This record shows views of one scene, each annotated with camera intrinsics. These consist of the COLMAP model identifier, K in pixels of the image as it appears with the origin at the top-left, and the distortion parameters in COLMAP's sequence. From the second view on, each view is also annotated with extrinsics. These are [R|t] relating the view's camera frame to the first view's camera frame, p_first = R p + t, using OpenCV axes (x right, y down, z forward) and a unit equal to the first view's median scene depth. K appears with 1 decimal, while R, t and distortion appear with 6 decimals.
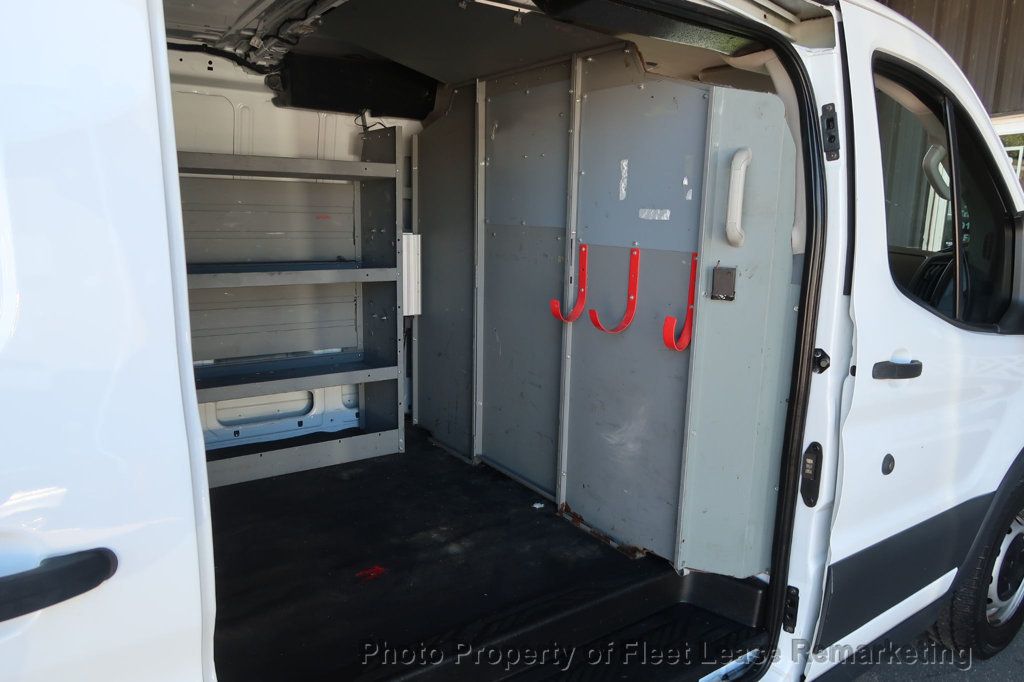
lens RADIAL K [[708.5, 0, 512.9], [0, 708.5, 340.7], [0, 0, 1]] dist [-0.030691, 0.008865]
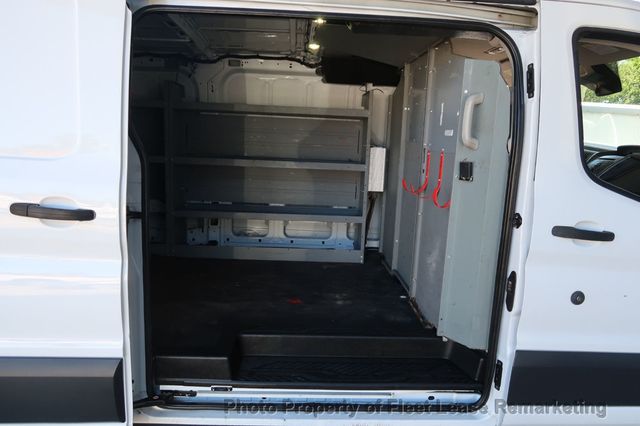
lens RADIAL K [[442.8, 0, 317.3], [0, 442.8, 213.7], [0, 0, 1]] dist [-0.030691, 0.008865]
pose [[0.843513, 0.100467, -0.527628, 0.508037], [-0.116812, 0.993151, 0.002362, 0.056110], [0.524252, 0.059641, 0.849472, -0.094753]]
